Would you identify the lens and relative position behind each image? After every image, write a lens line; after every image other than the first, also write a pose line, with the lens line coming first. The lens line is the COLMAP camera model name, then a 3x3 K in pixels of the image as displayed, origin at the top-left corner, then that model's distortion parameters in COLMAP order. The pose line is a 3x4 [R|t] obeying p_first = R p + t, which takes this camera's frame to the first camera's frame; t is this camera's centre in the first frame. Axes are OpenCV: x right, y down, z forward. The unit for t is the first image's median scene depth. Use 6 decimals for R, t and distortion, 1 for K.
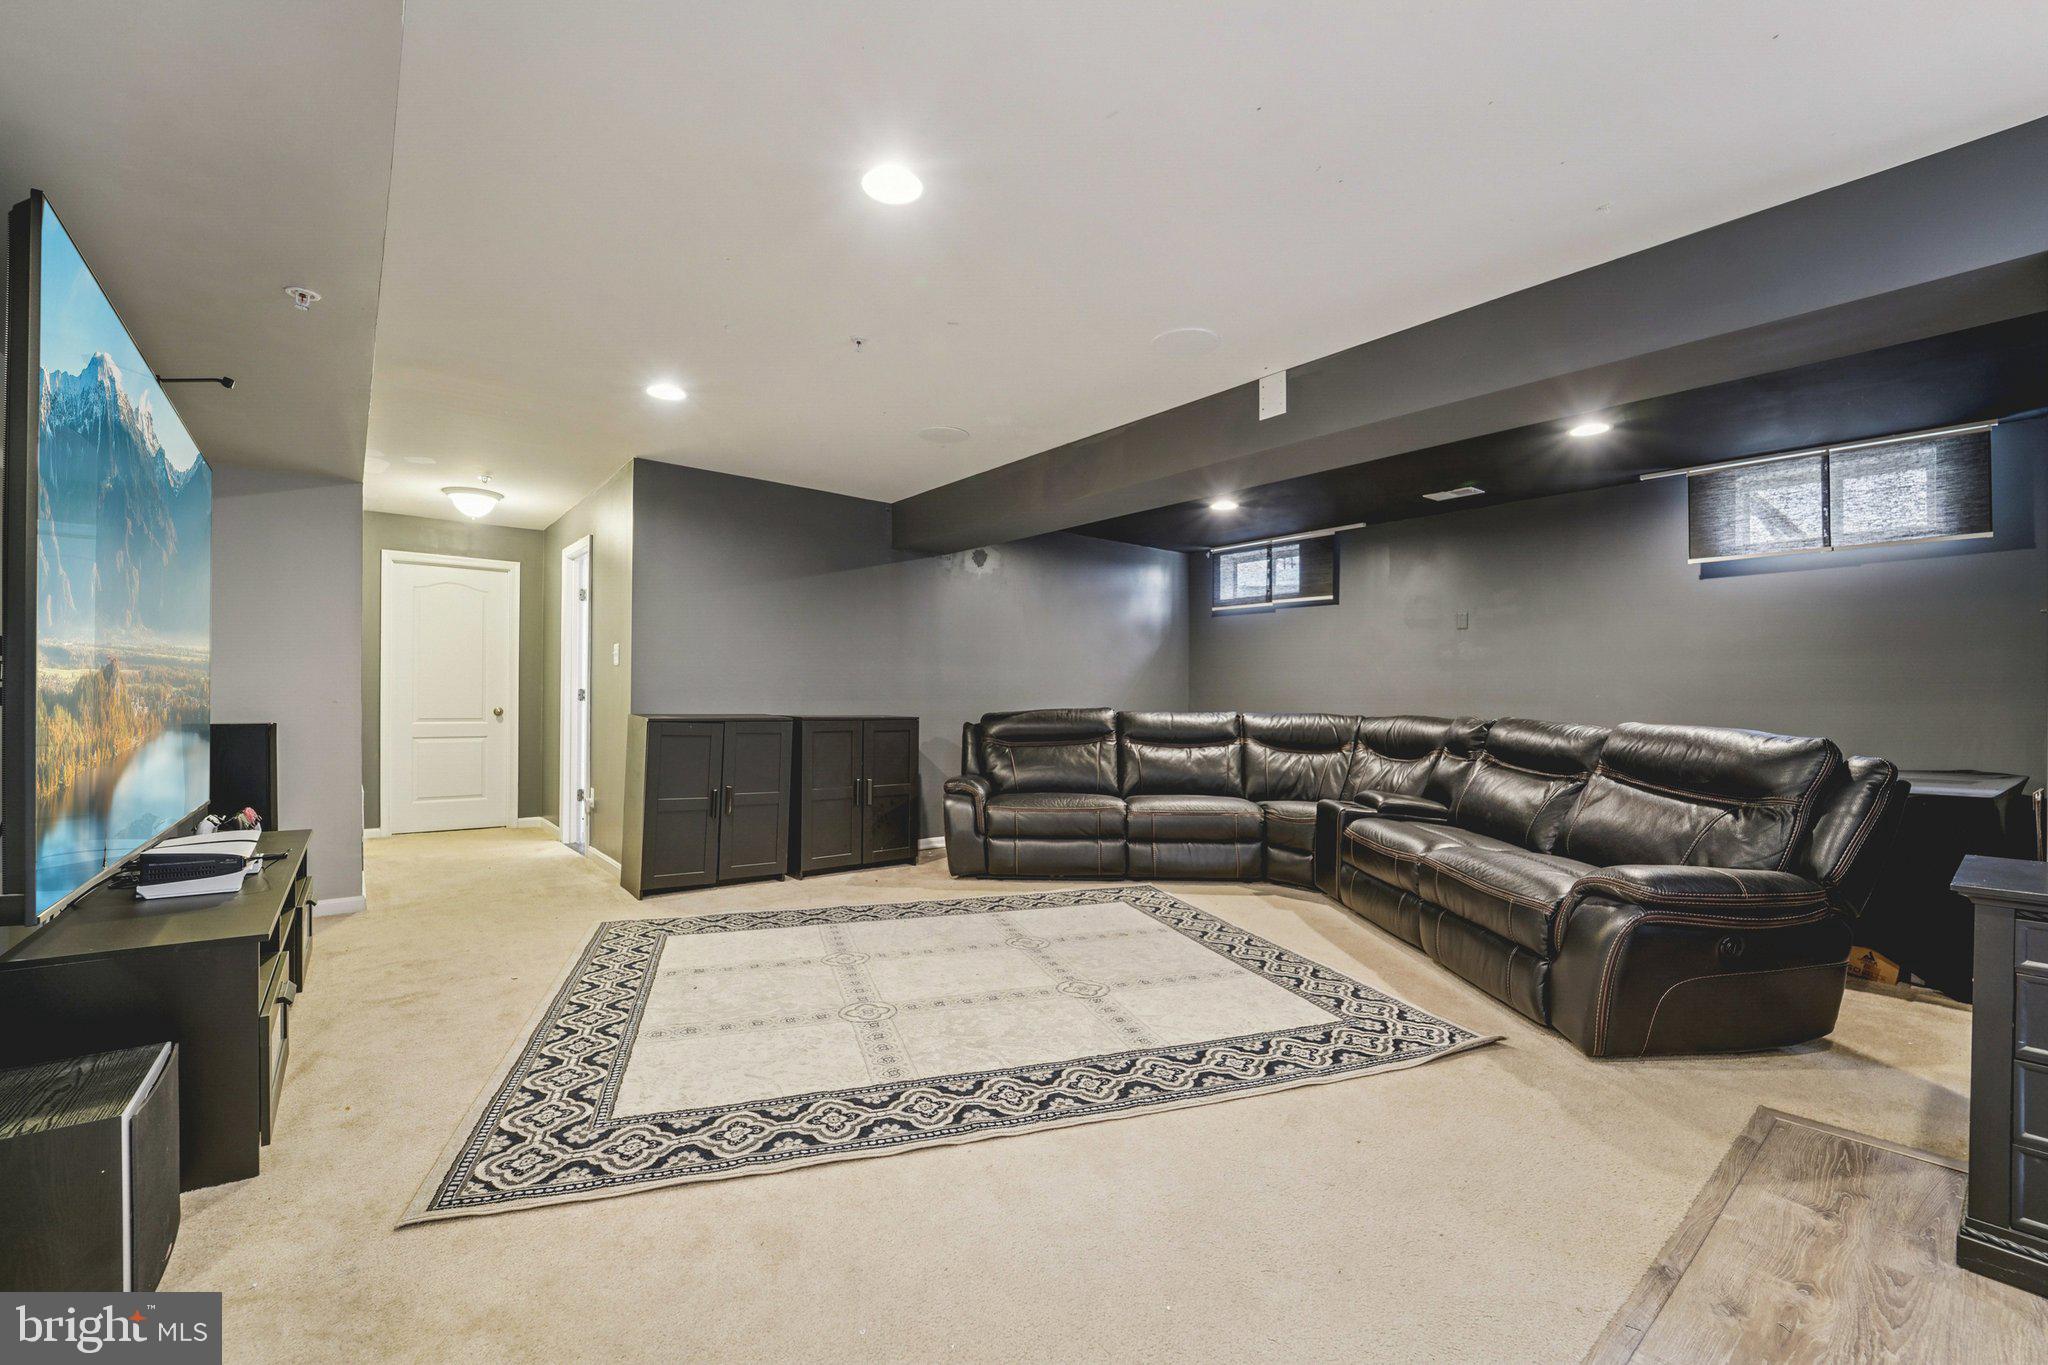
lens RADIAL K [[840.1, 0, 1022.4], [0, 840.1, 695.1], [0, 0, 1]] dist [-0.019399, 0.000175]
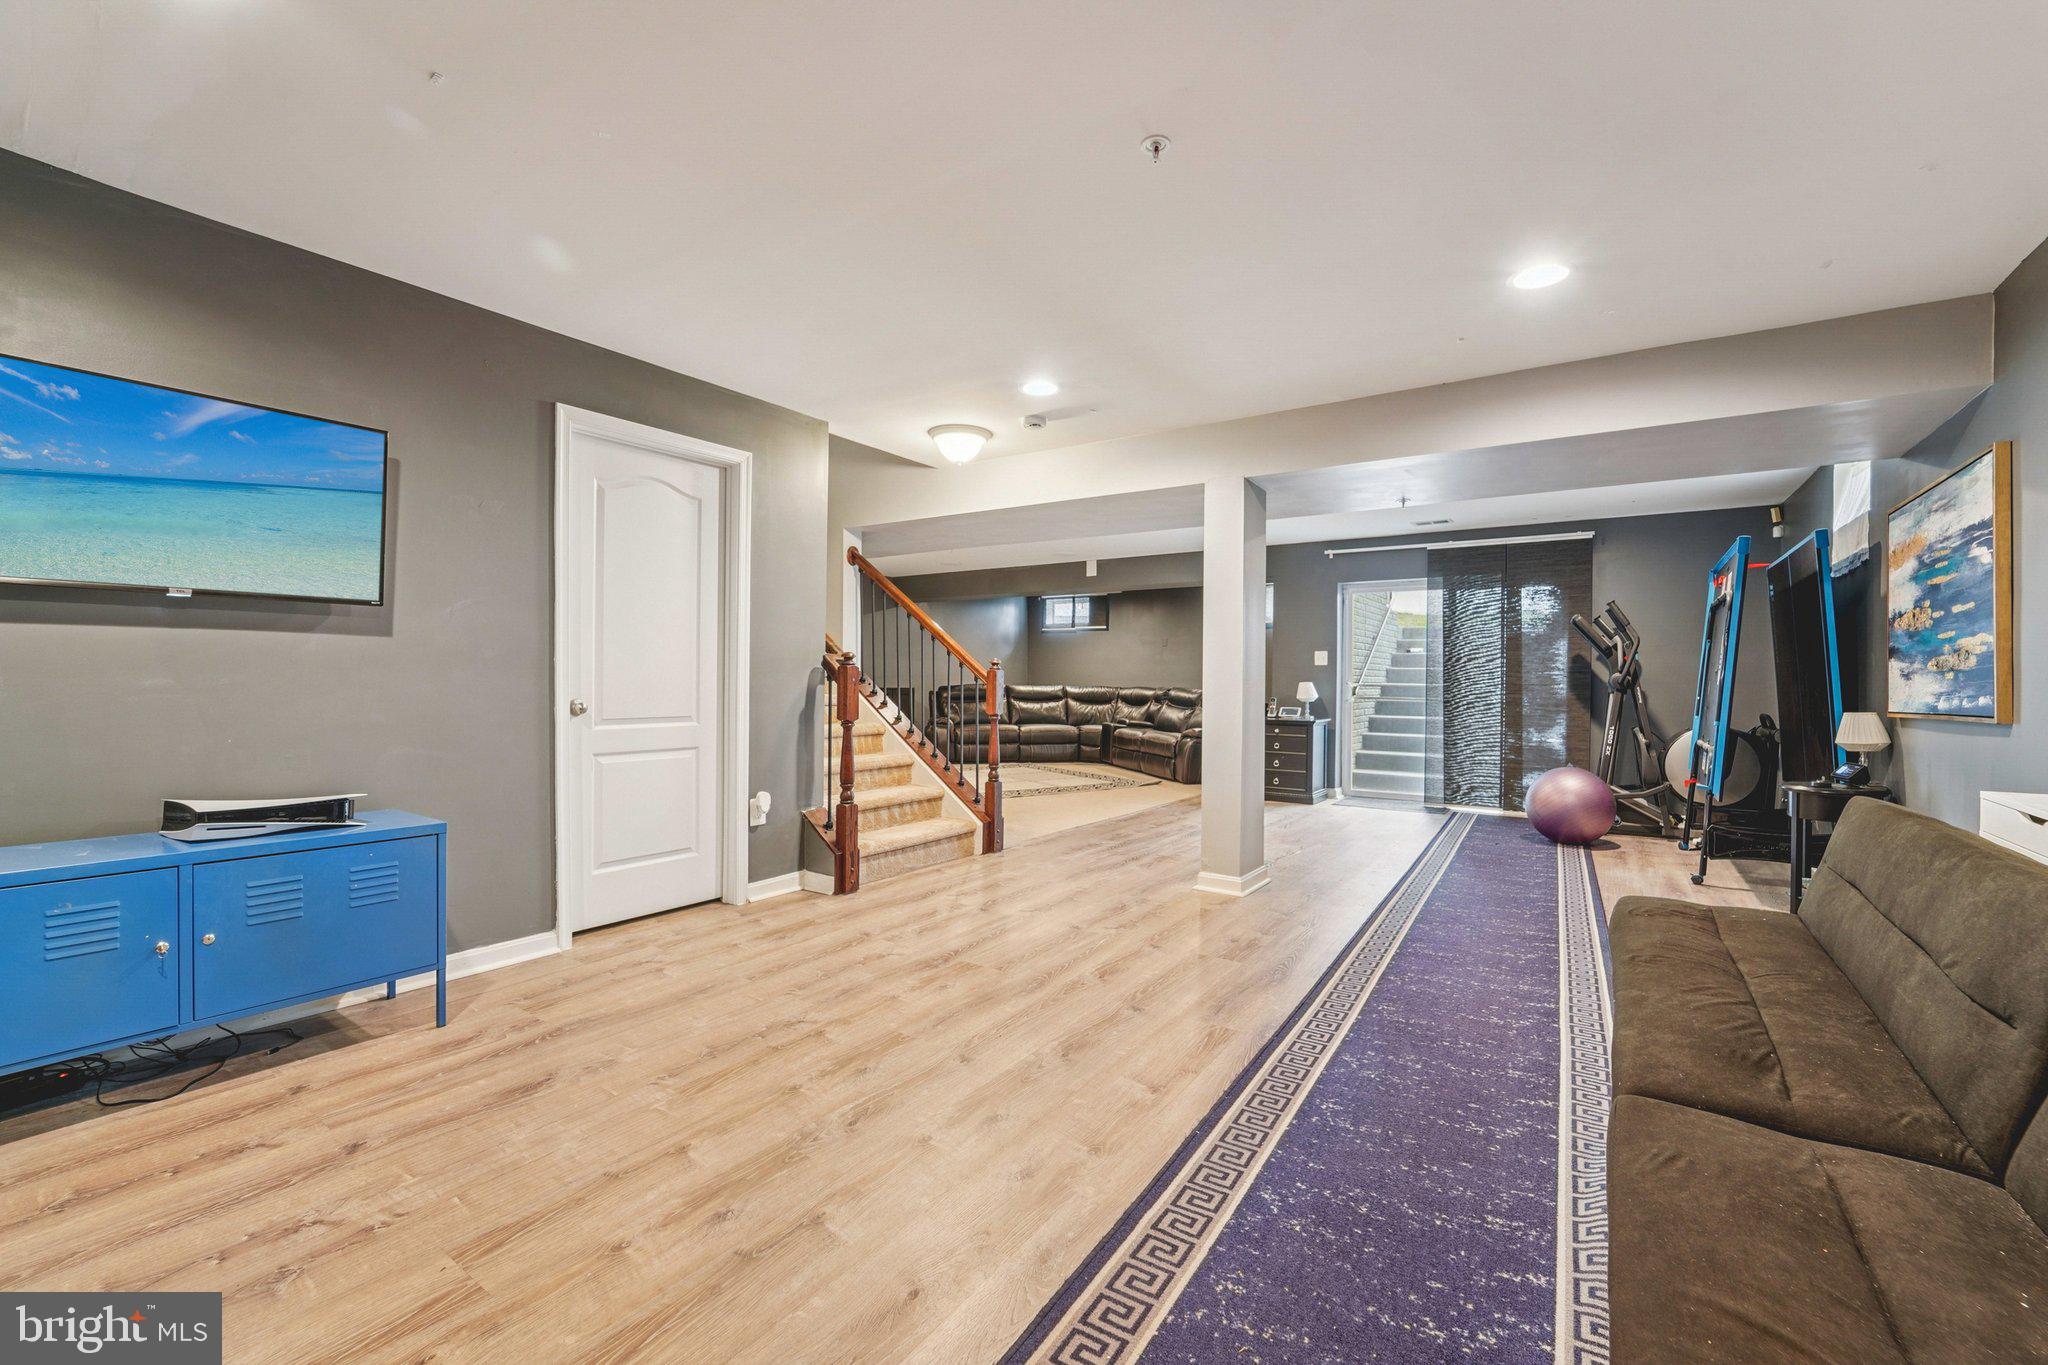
lens RADIAL K [[840.1, 0, 1031.6], [0, 840.1, 684.0], [0, 0, 1]] dist [-0.019399, 0.000175]
pose [[0.959223, -0.000378, 0.282649, -0.518383], [-0.003156, 0.999922, 0.012047, -0.010008], [-0.282632, -0.012448, 0.959148, -1.233741]]
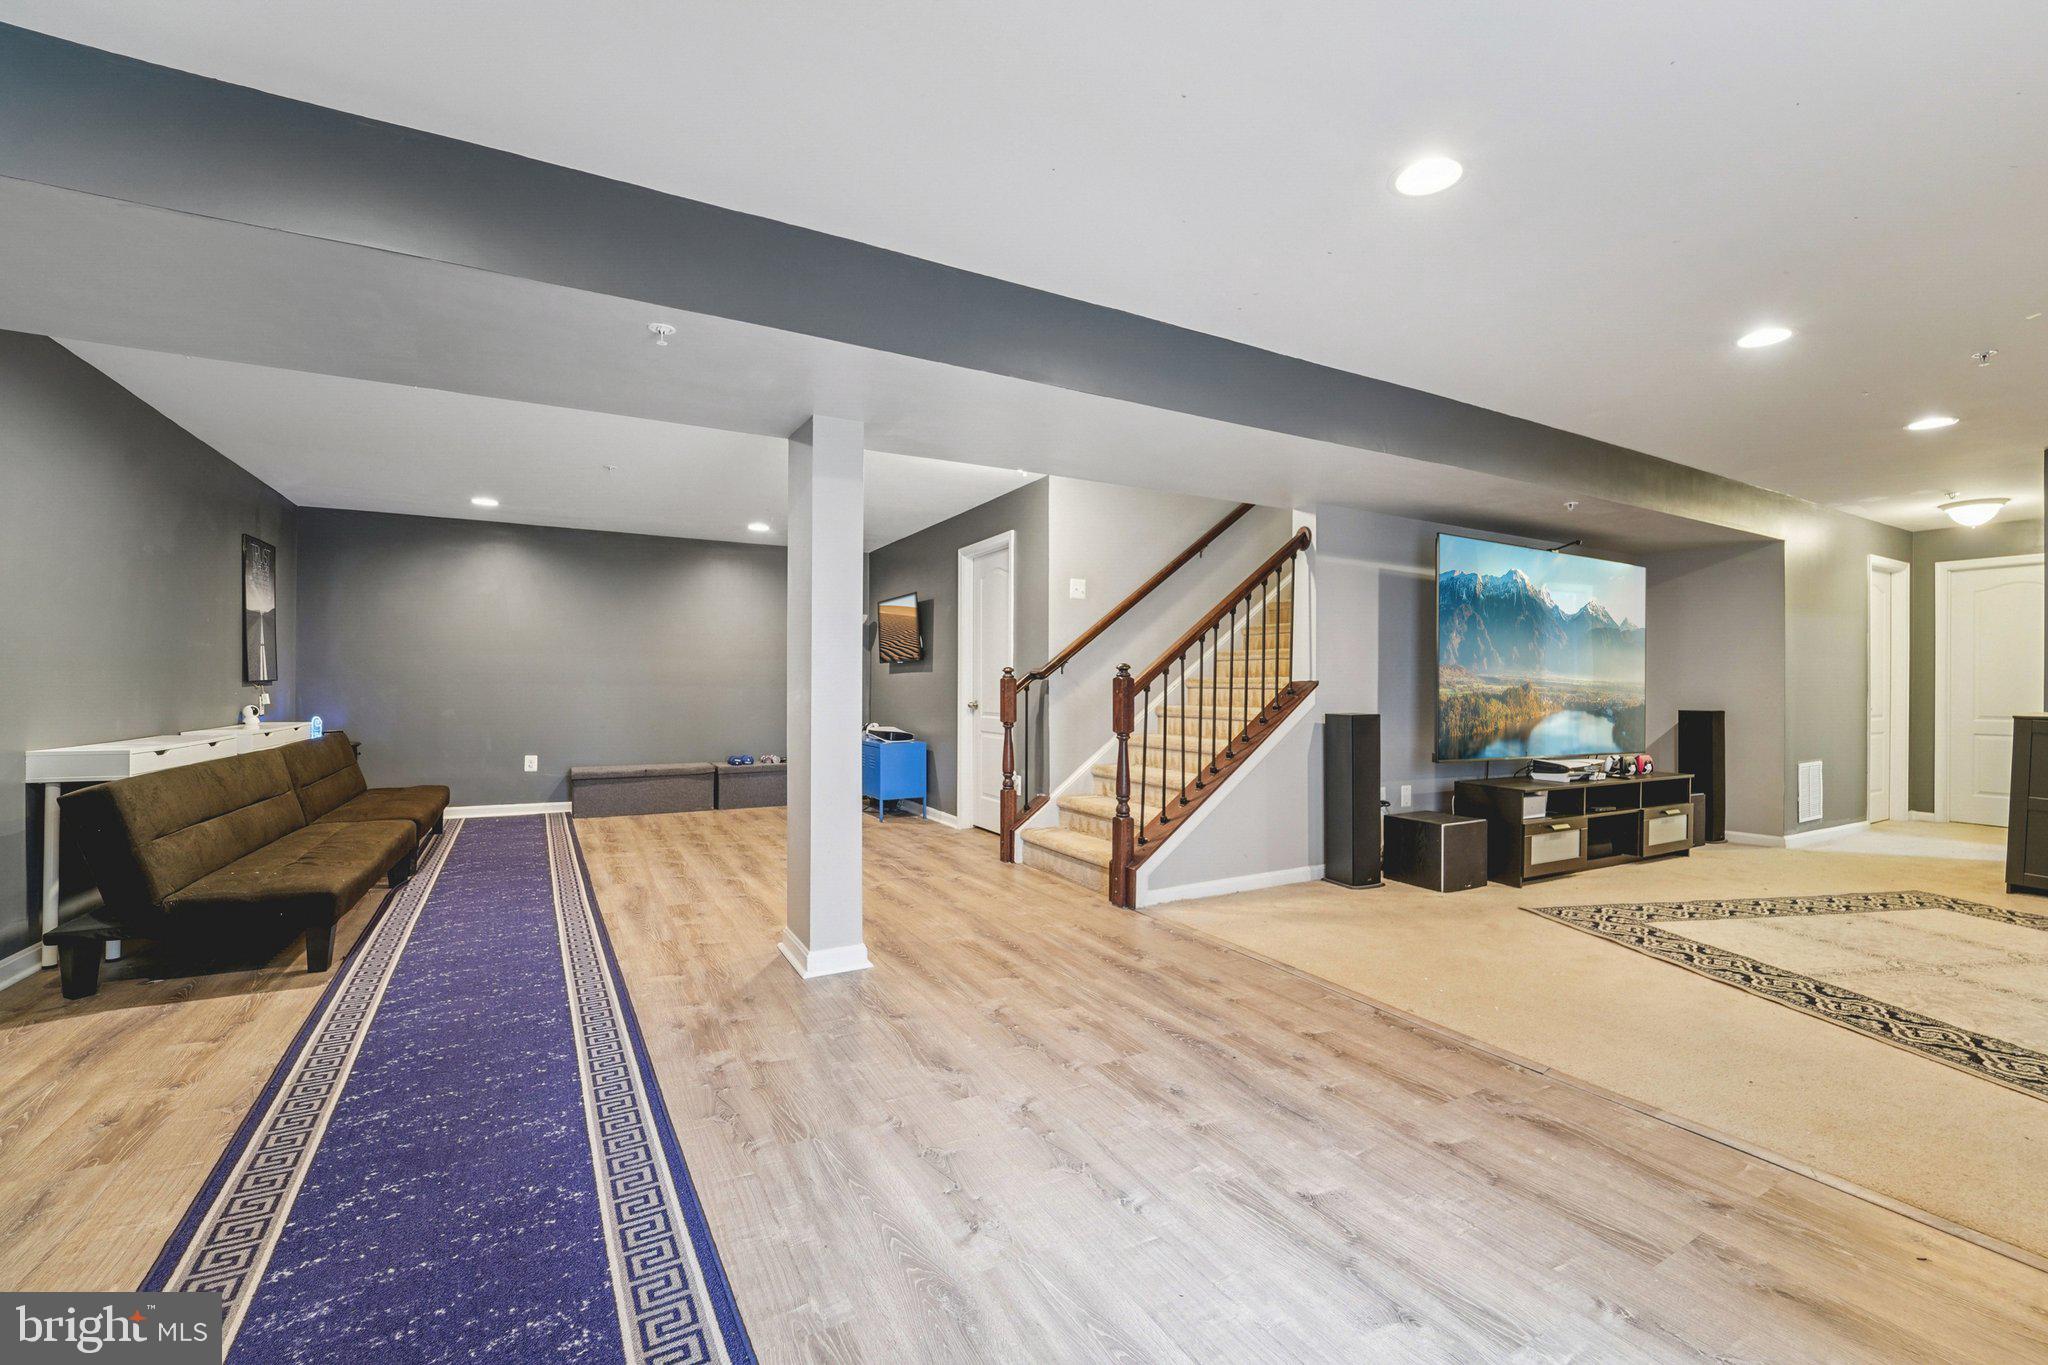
lens RADIAL K [[840.1, 0, 1026.4], [0, 840.1, 688.6], [0, 0, 1]] dist [-0.019399, 0.000175]
pose [[-0.175765, -0.004302, -0.984423, 0.737172], [-0.001931, 0.999990, -0.004025, 0.000972], [0.984430, 0.001194, -0.175772, -0.007438]]
